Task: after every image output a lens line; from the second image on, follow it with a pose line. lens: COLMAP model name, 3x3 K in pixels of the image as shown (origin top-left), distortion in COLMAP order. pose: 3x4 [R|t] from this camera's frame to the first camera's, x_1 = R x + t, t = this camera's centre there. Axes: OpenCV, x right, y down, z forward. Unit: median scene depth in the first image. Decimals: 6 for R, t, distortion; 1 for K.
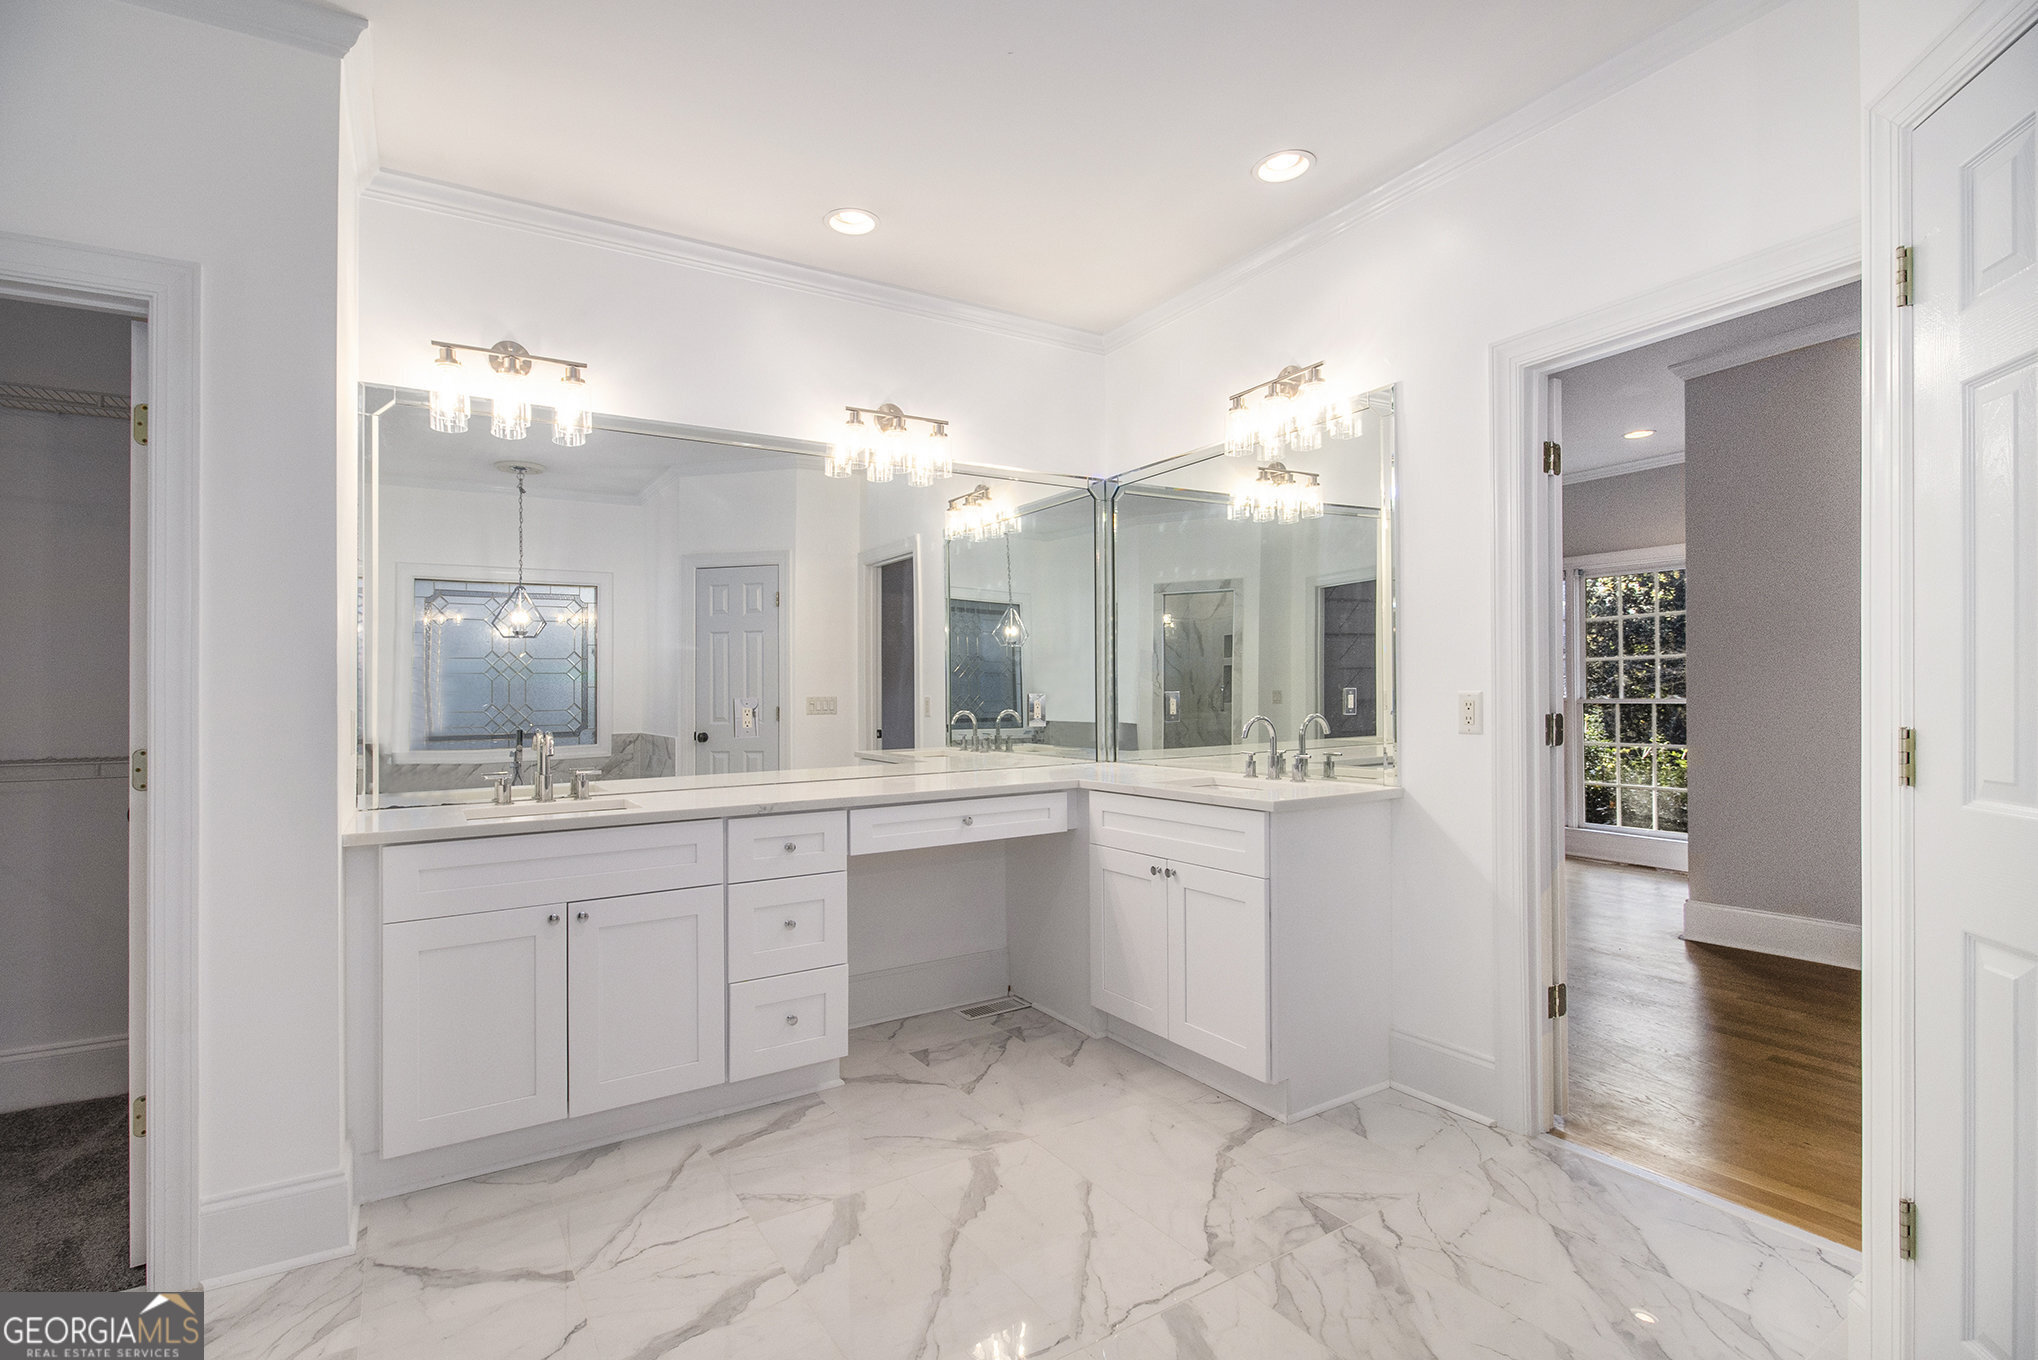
lens RADIAL K [[962.5, 0, 1015.7], [0, 962.5, 681.0], [0, 0, 1]] dist [-0.012202, -0.003370]
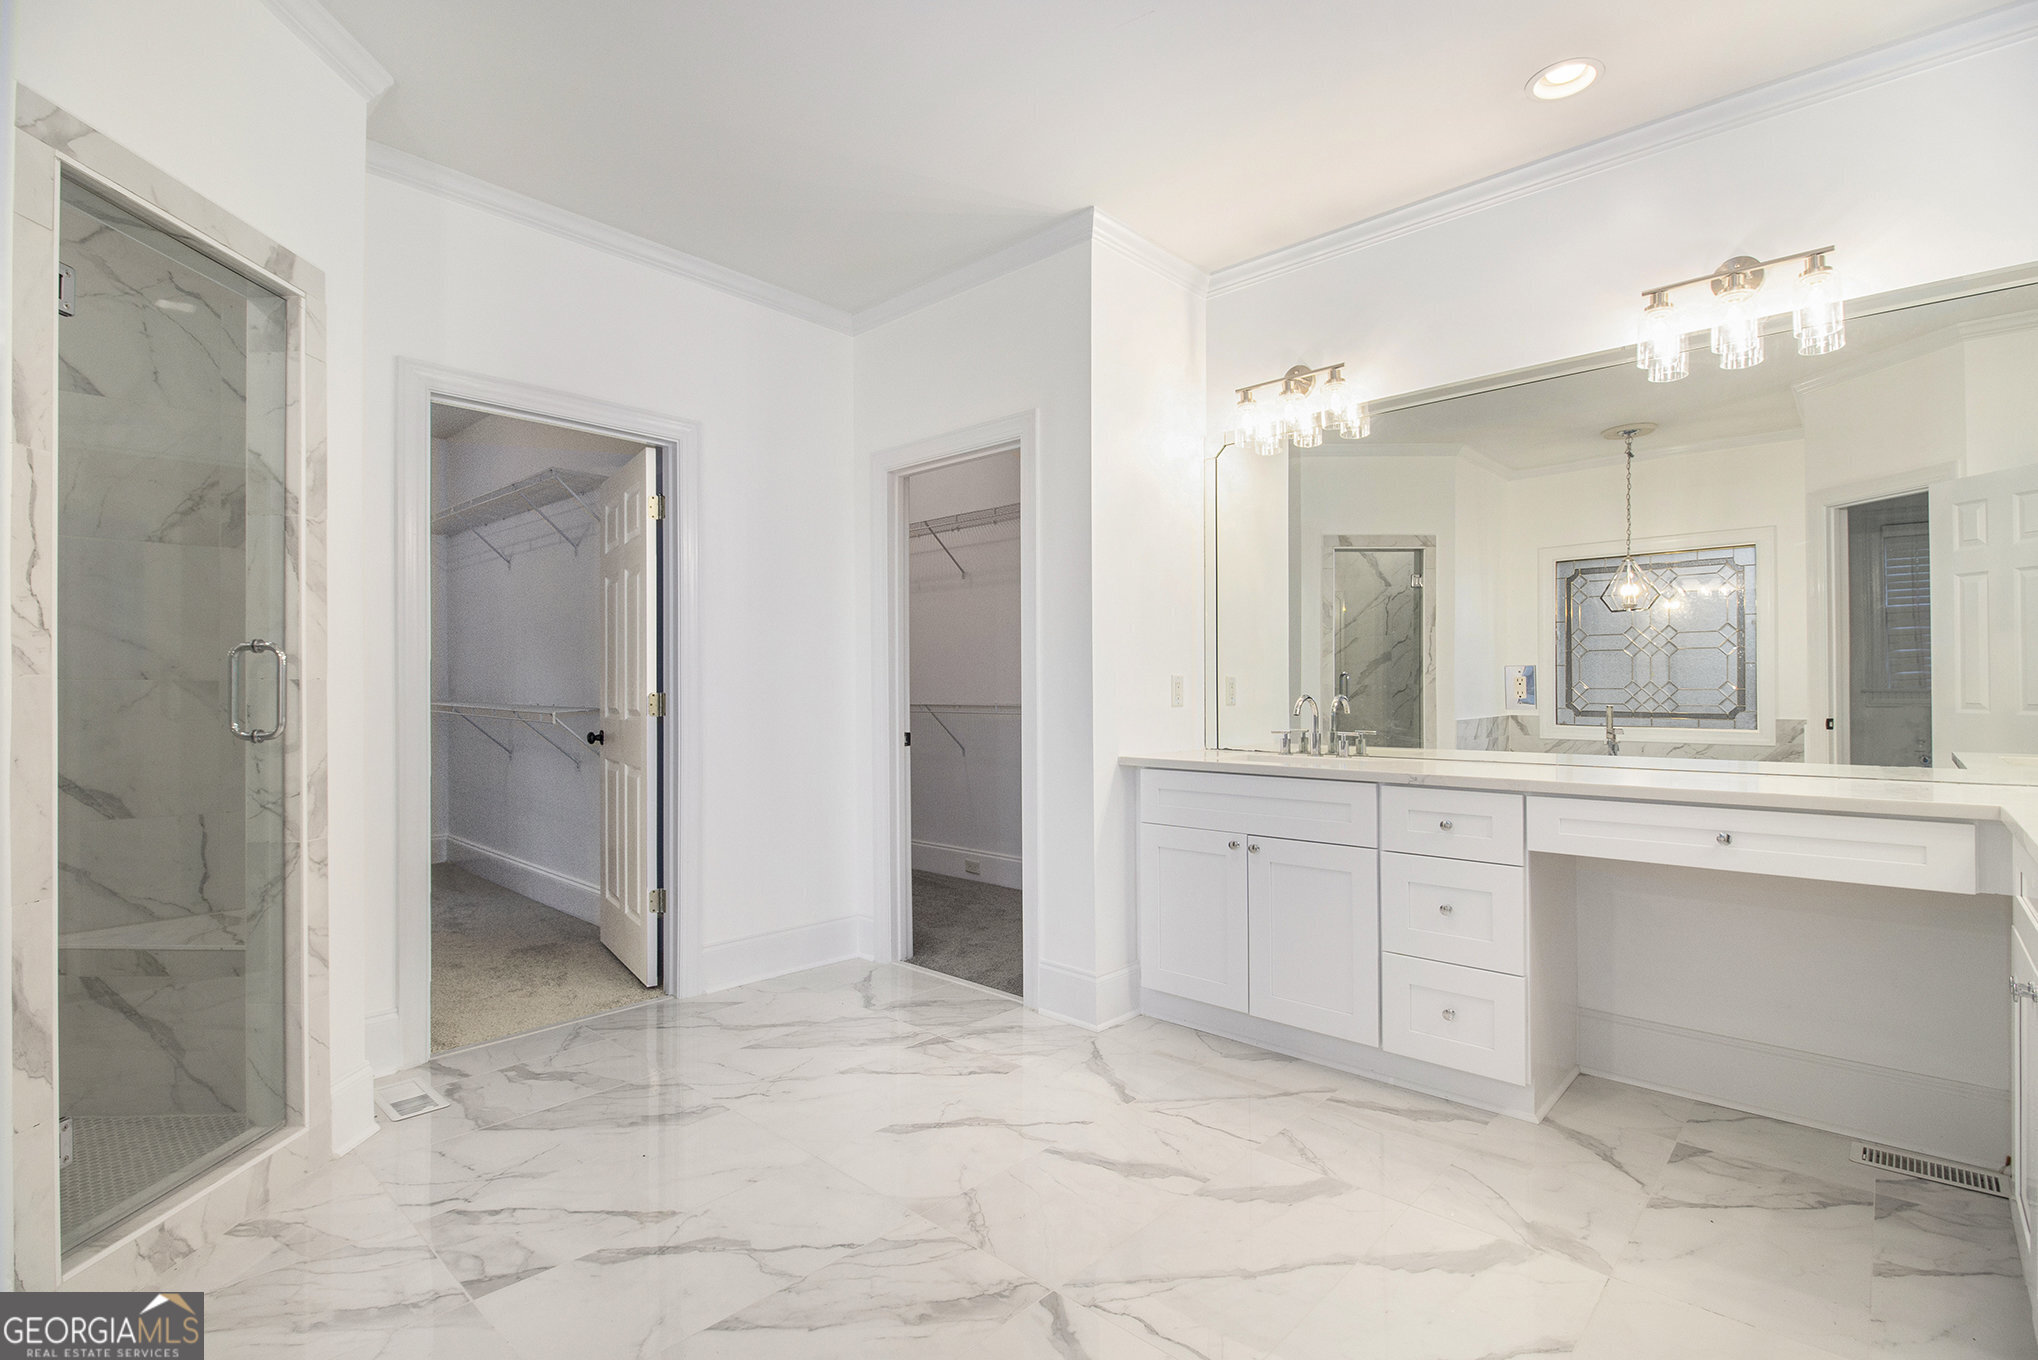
lens RADIAL K [[962.5, 0, 1018.3], [0, 962.5, 680.3], [0, 0, 1]] dist [-0.012202, -0.003370]
pose [[0.237536, 0.004723, -0.971367, 0.560346], [0.009584, 0.999928, 0.007206, 0.023848], [0.971331, -0.011021, 0.237474, 0.389888]]
